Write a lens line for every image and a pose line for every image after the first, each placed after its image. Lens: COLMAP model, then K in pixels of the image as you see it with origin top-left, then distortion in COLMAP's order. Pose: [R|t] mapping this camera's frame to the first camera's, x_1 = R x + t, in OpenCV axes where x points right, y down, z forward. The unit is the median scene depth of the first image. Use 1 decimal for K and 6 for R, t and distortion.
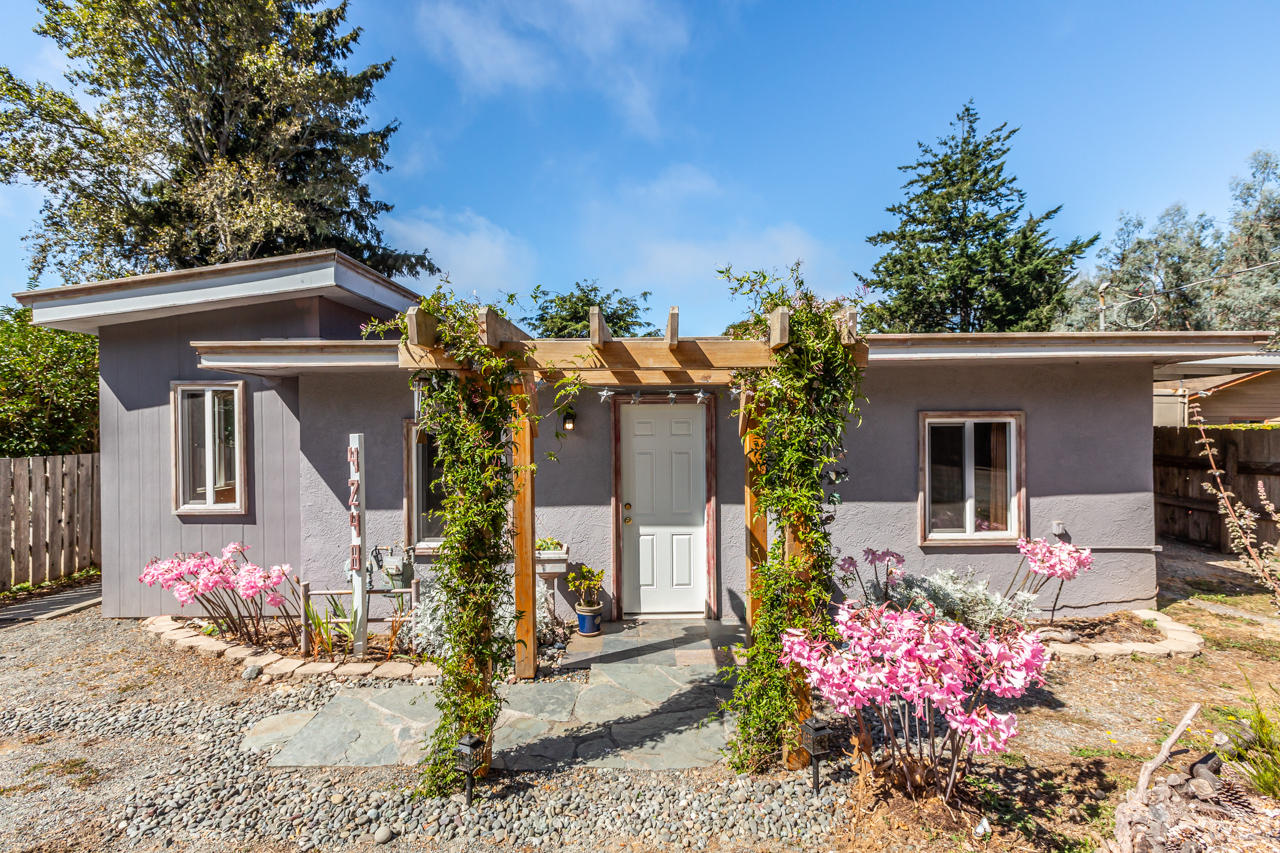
lens RADIAL K [[569.2, 0, 641.7], [0, 569.2, 425.7], [0, 0, 1]] dist [0.000897, 0.000215]
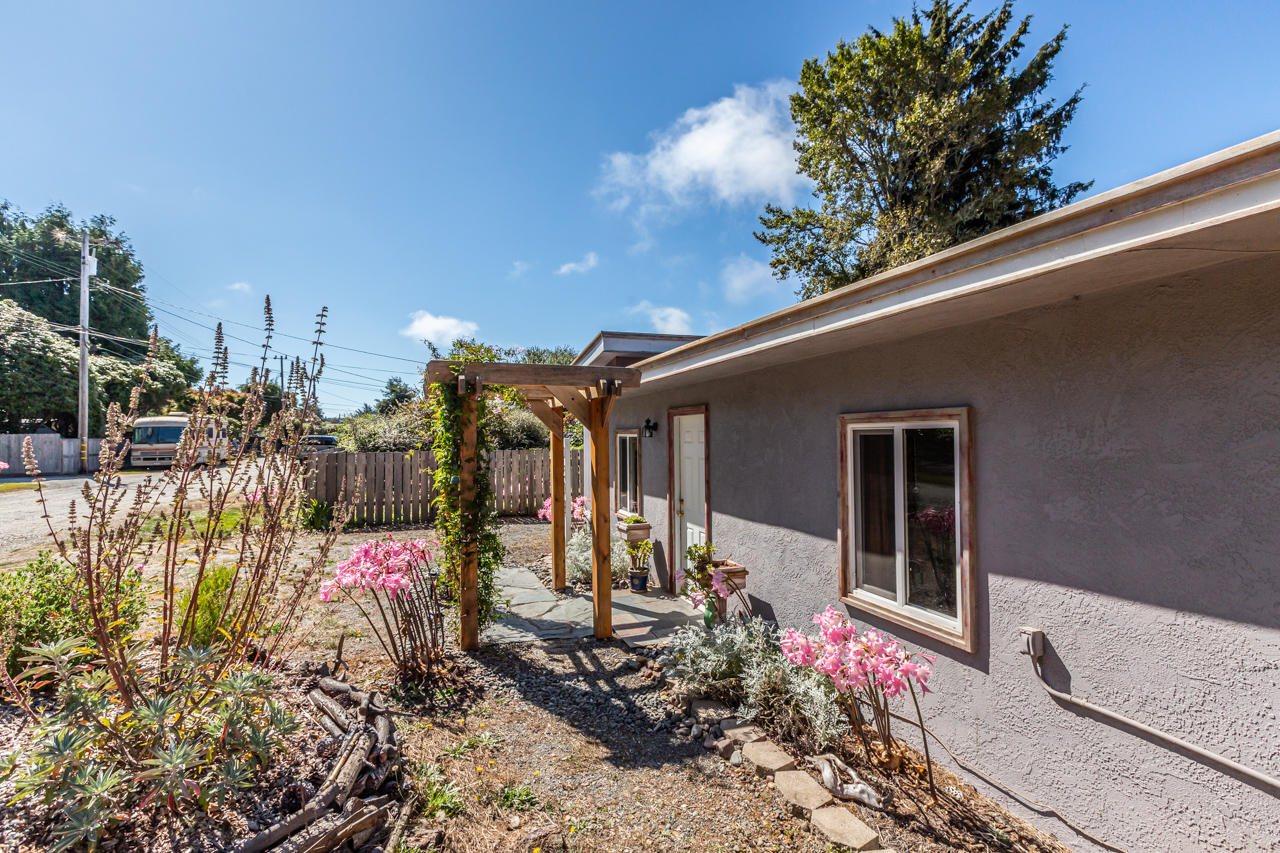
lens RADIAL K [[569.2, 0, 641.7], [0, 569.2, 425.7], [0, 0, 1]] dist [0.000897, 0.000215]
pose [[0.348697, -0.013047, -0.937145, 0.181775], [-0.004269, 0.999871, -0.015509, 0.000326], [0.937226, 0.009409, 0.348596, 0.086549]]
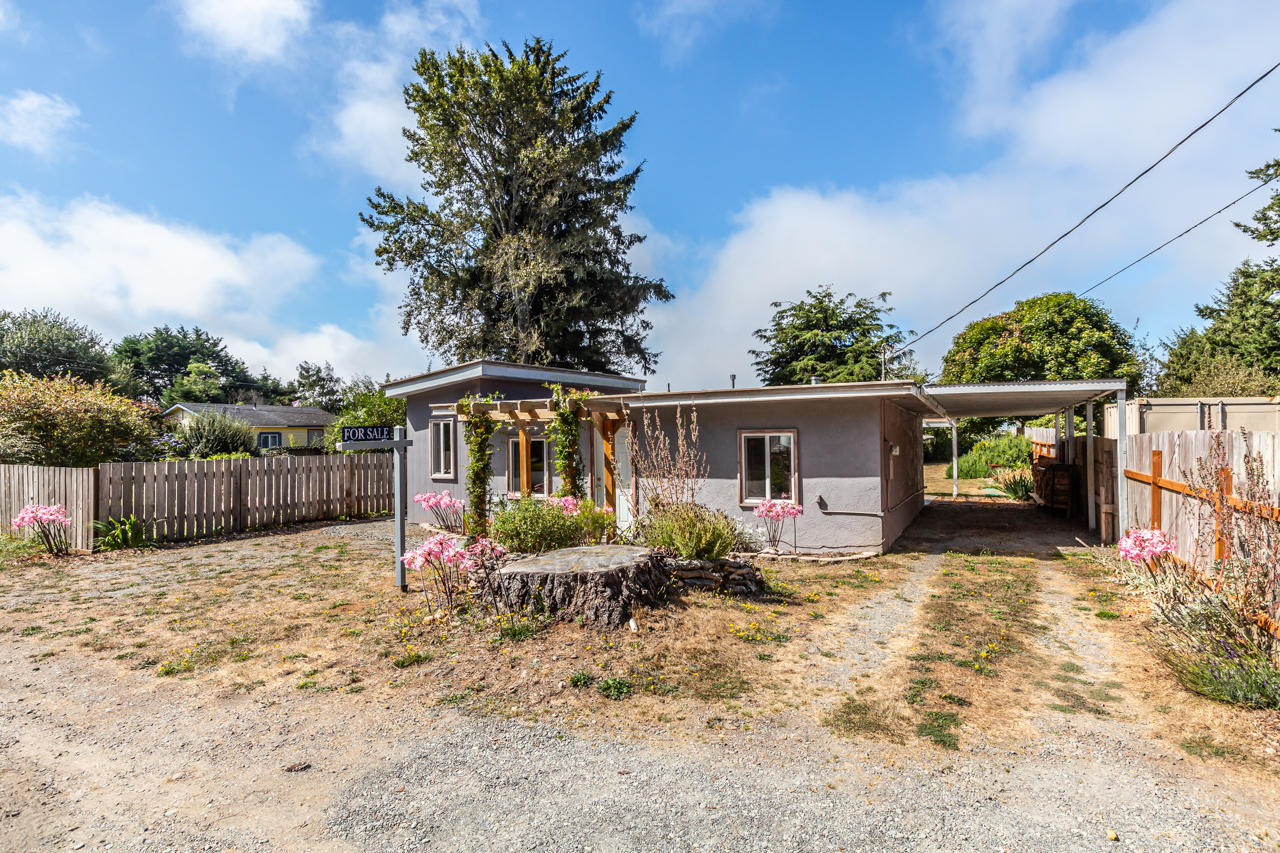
lens RADIAL K [[665.1, 0, 641.2], [0, 665.1, 425.3], [0, 0, 1]] dist [0.000866, -0.000977]
pose [[0.883943, -0.012100, -0.467438, 0.200481], [0.003282, 0.999801, -0.019674, 0.000182], [0.467583, 0.015856, 0.883807, -0.163414]]
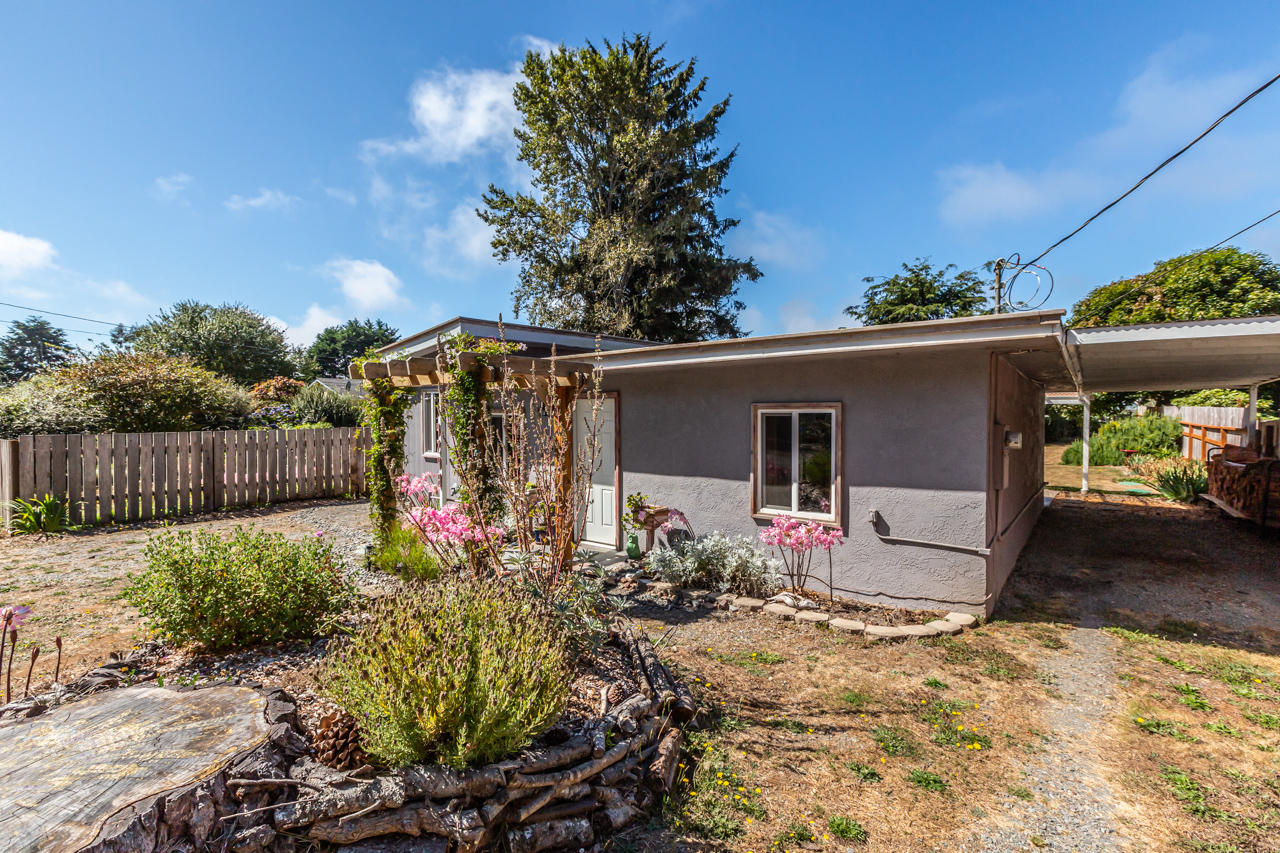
lens RADIAL K [[567.7, 0, 642.4], [0, 567.7, 425.2], [0, 0, 1]] dist [0.001588, -0.000608]
pose [[0.780157, 0.020261, -0.625256, 0.176257], [-0.008411, 0.999725, 0.021901, -0.000559], [0.625528, -0.011827, 0.780112, -0.009597]]
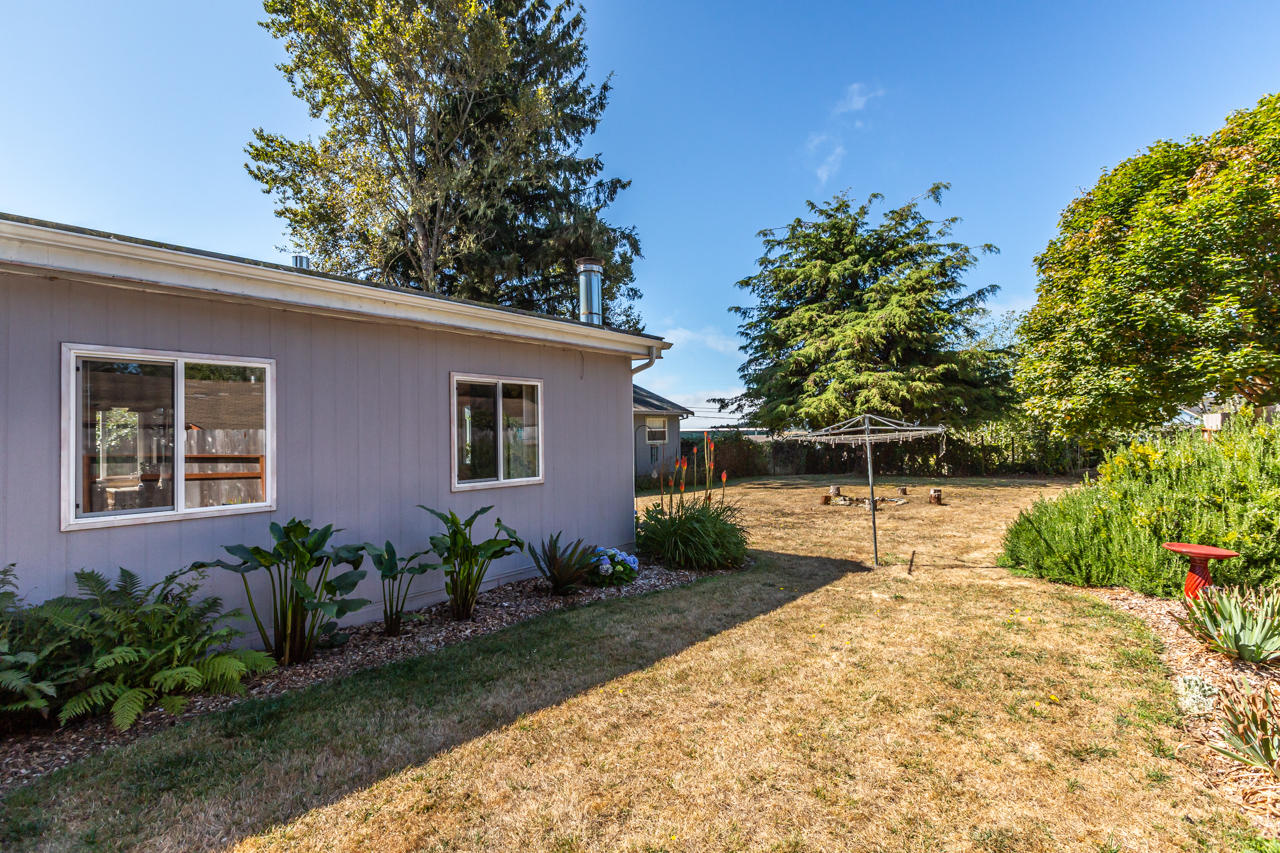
lens RADIAL K [[572.8, 0, 633.7], [0, 572.8, 429.3], [0, 0, 1]] dist [0.000308, -0.000056]
pose [[0.741175, -0.012337, -0.671198, 0.192664], [0.002909, 0.999881, -0.015166, 0.001937], [0.671305, 0.009288, 0.741123, 0.521365]]
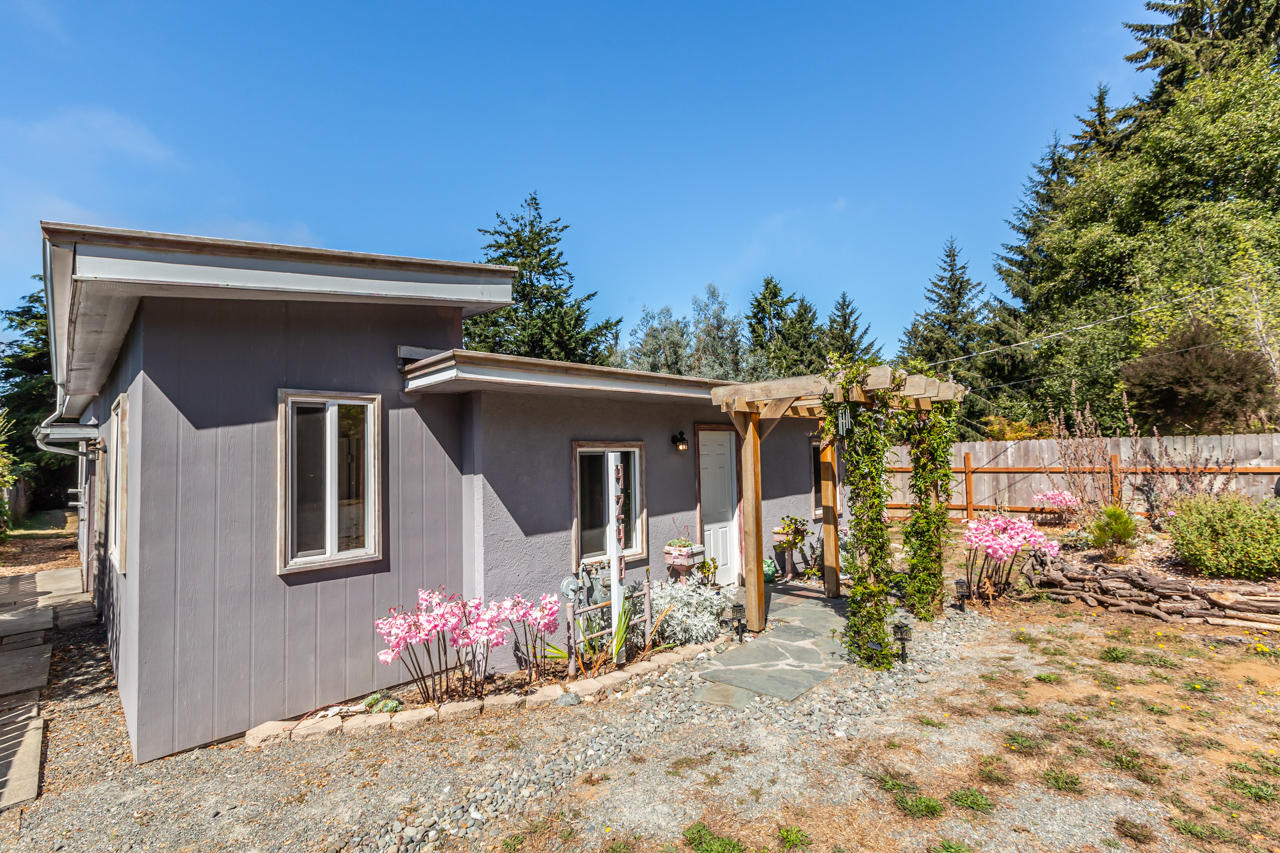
lens RADIAL K [[569.2, 0, 641.7], [0, 569.2, 425.7], [0, 0, 1]] dist [0.000897, 0.000215]
pose [[0.708162, 0.023101, 0.705672, -0.177446], [0.026477, 0.997893, -0.059237, 0.004165], [-0.705554, 0.060633, 0.706058, 0.028223]]
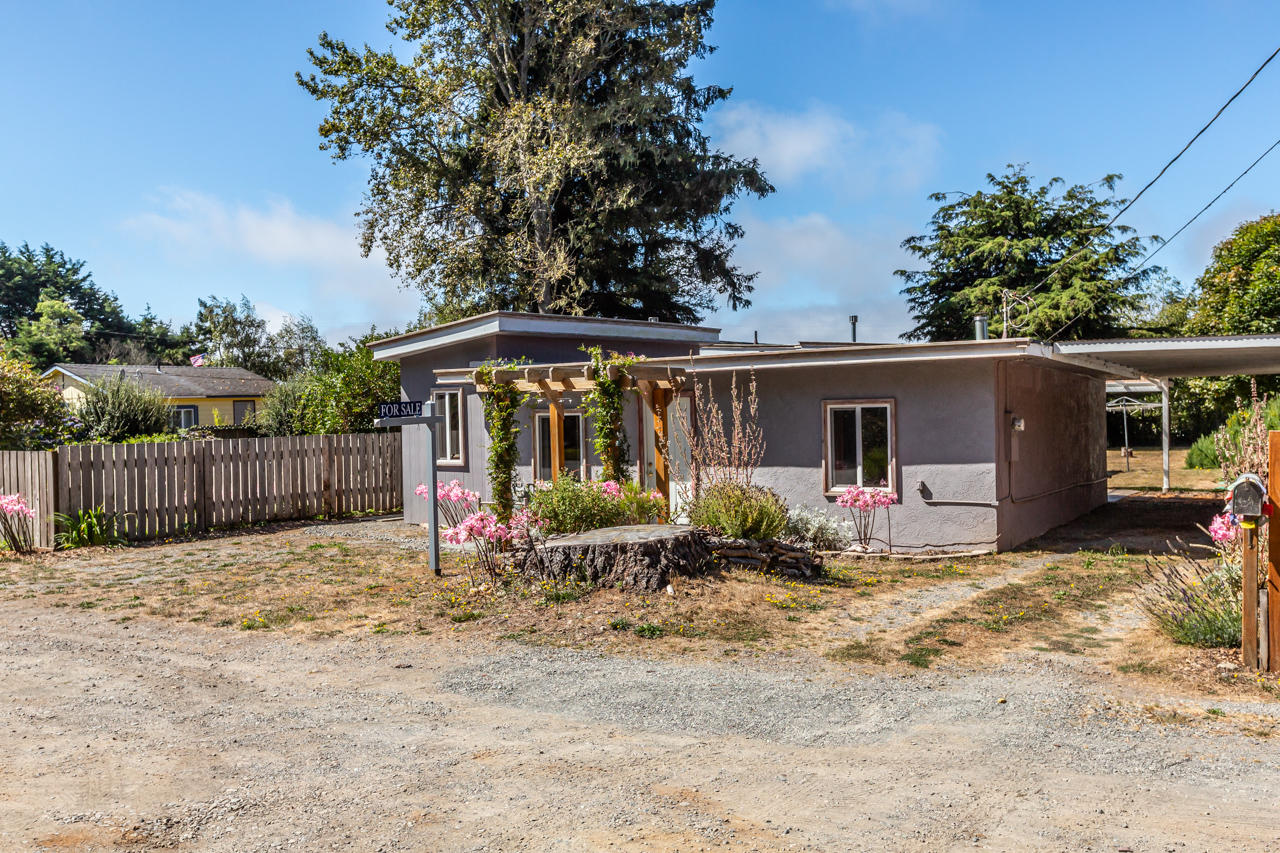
lens RADIAL K [[1111.3, 0, 640.0], [0, 1111.3, 426.5], [0, 0, 1]] dist [-0.005442, -0.008665]
pose [[0.840530, -0.001018, -0.541765, 0.269129], [0.010279, 0.999848, 0.014069, -0.000471], [0.541668, -0.017394, 0.840412, -0.261599]]
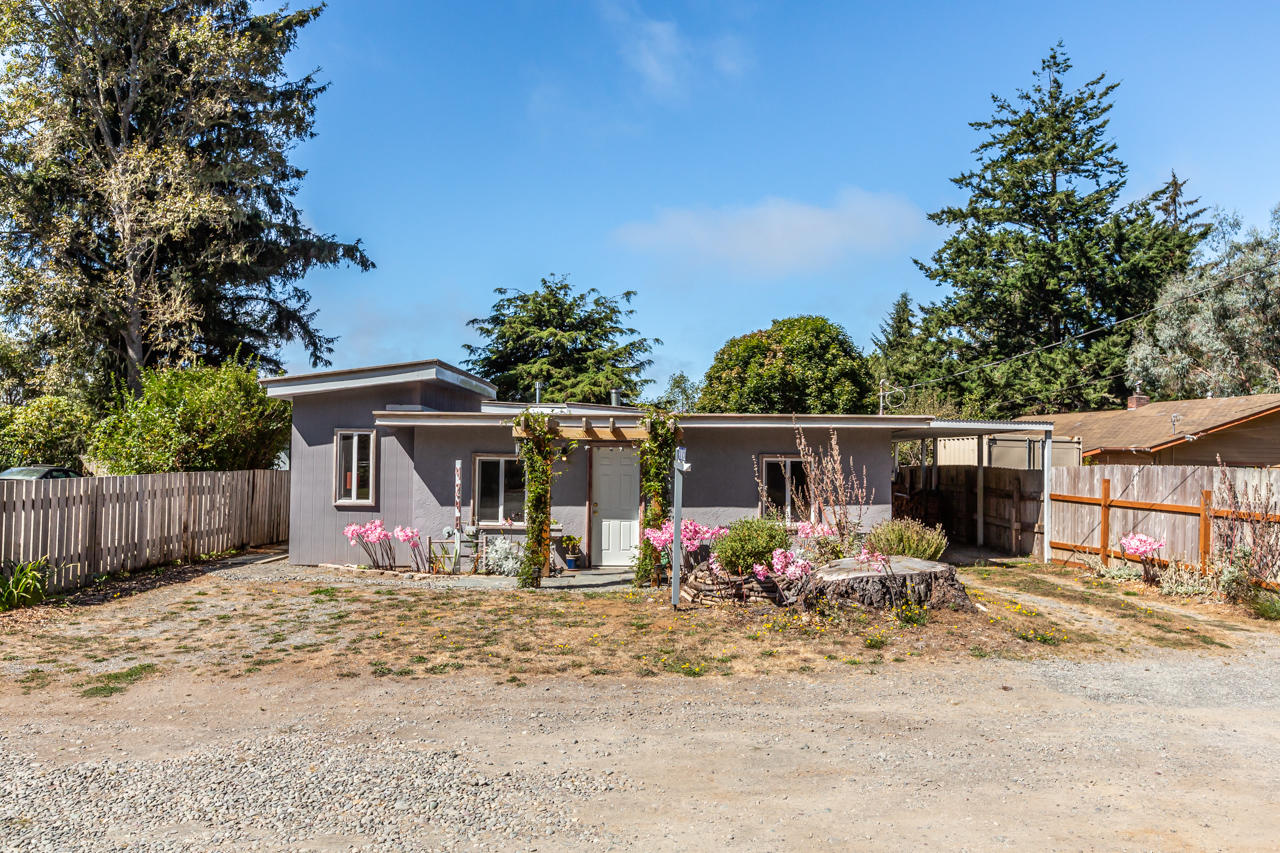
lens RADIAL K [[898.9, 0, 640.0], [0, 898.9, 426.5], [0, 0, 1]] dist [0.000210, -0.002740]
pose [[0.999726, 0.019418, 0.013058, 0.012400], [-0.018914, 0.999110, -0.037695, 0.000235], [-0.013779, 0.037437, 0.999204, -0.308833]]
